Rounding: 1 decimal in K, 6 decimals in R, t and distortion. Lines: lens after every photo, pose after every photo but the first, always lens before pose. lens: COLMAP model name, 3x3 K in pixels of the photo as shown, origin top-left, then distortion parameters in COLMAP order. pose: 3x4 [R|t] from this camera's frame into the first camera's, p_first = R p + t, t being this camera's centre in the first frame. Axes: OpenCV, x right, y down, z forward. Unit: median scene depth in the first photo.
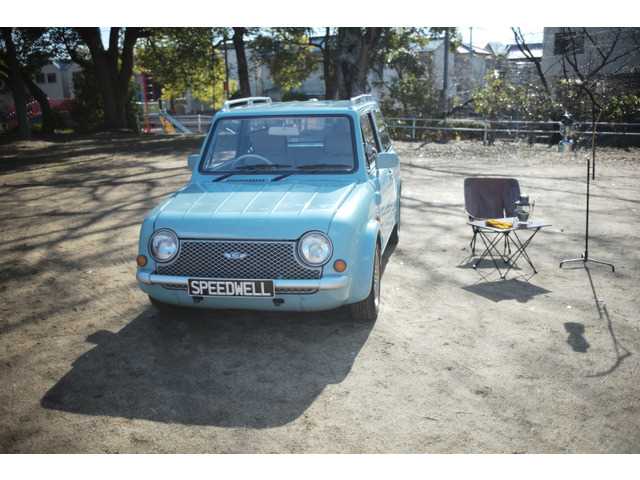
lens RADIAL K [[633.6, 0, 320.0], [0, 633.6, 240.0], [0, 0, 1]] dist [-0.017120, 0.008669]
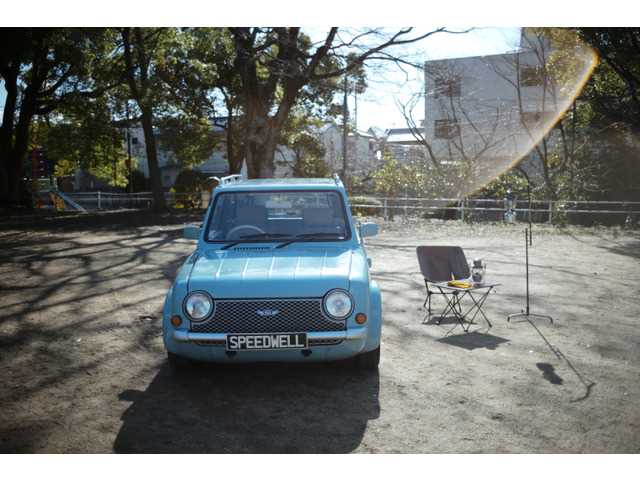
lens RADIAL K [[633.6, 0, 320.0], [0, 633.6, 240.0], [0, 0, 1]] dist [-0.017120, 0.008669]
pose [[0.983578, -0.008404, 0.180288, -0.234527], [0.030091, 0.992570, -0.117894, 0.030895], [-0.177957, 0.121383, 0.976523, -0.122637]]
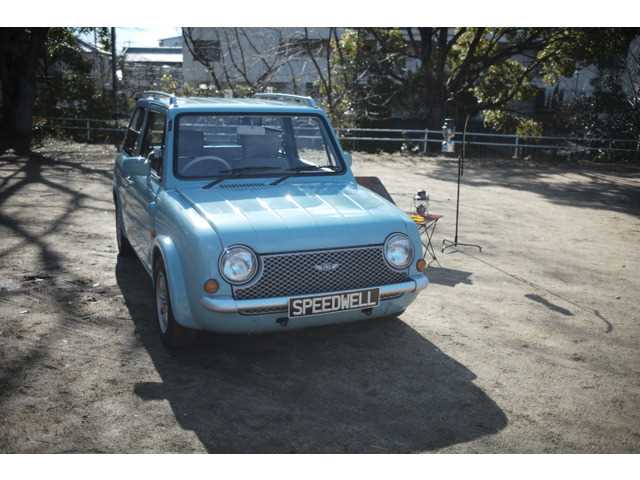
lens RADIAL K [[633.6, 0, 320.0], [0, 633.6, 240.0], [0, 0, 1]] dist [-0.017120, 0.008669]
pose [[0.827609, -0.081990, 0.555285, -0.617305], [0.083994, 0.996225, 0.021910, -0.032816], [-0.554985, 0.028507, 0.831372, 0.241464]]
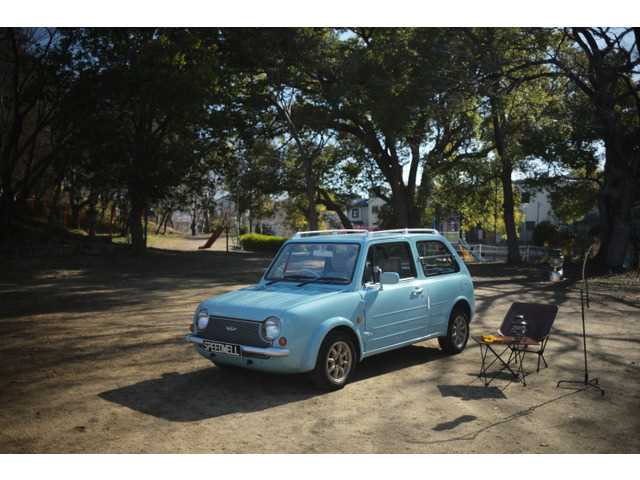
lens RADIAL K [[633.6, 0, 320.0], [0, 633.6, 240.0], [0, 0, 1]] dist [-0.017120, 0.008669]
pose [[0.868371, 0.026461, -0.495208, 0.788514], [-0.125027, 0.978000, -0.166983, 0.042341], [0.479895, 0.206917, 0.852576, -0.255583]]
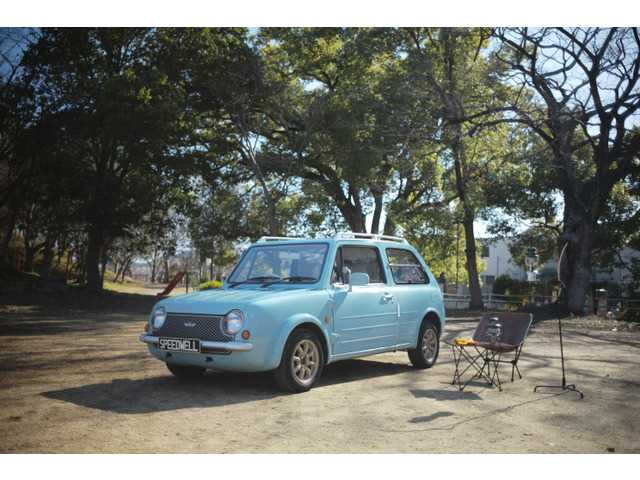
lens RADIAL K [[633.6, 0, 320.0], [0, 633.6, 240.0], [0, 0, 1]] dist [-0.017120, 0.008669]
pose [[0.896555, -0.001345, -0.442931, 0.742065], [-0.128026, 0.956525, -0.262047, 0.173200], [0.424027, 0.291646, 0.857405, -0.161187]]
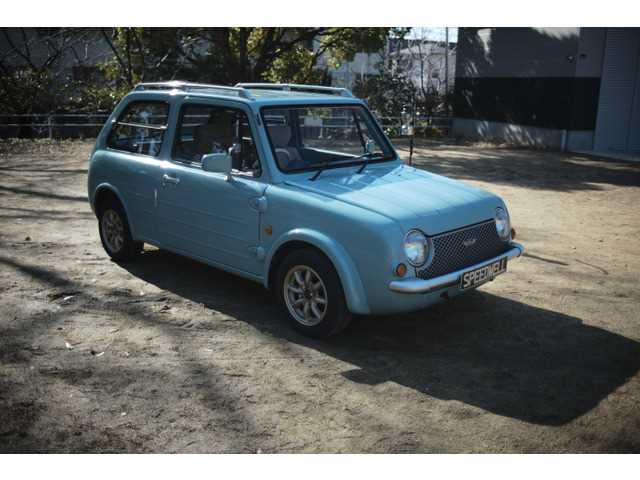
lens RADIAL K [[633.6, 0, 320.0], [0, 633.6, 240.0], [0, 0, 1]] dist [-0.017120, 0.008669]
pose [[0.551009, -0.169239, 0.817158, -1.052895], [0.160847, 0.982396, 0.095002, -0.109397], [-0.818851, 0.079090, 0.568531, 0.595379]]
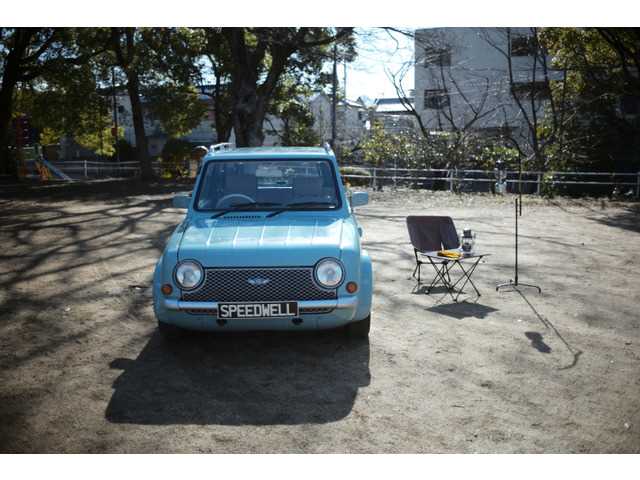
lens RADIAL K [[633.6, 0, 320.0], [0, 633.6, 240.0], [0, 0, 1]] dist [-0.017120, 0.008669]
pose [[0.980128, -0.014229, 0.197856, -0.238436], [0.028806, 0.997061, -0.070992, 0.032896], [-0.196264, 0.075280, 0.977657, -0.117259]]
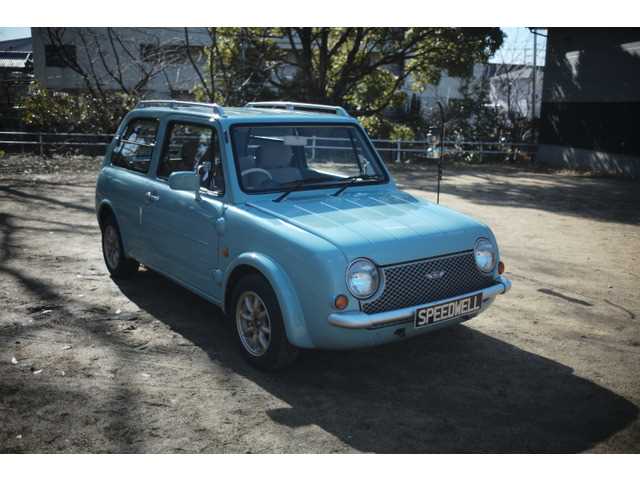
lens RADIAL K [[633.6, 0, 320.0], [0, 633.6, 240.0], [0, 0, 1]] dist [-0.017120, 0.008669]
pose [[0.674149, -0.115049, 0.729580, -0.873039], [0.130071, 0.990849, 0.036060, -0.076892], [-0.727052, 0.070587, 0.682944, 0.473932]]
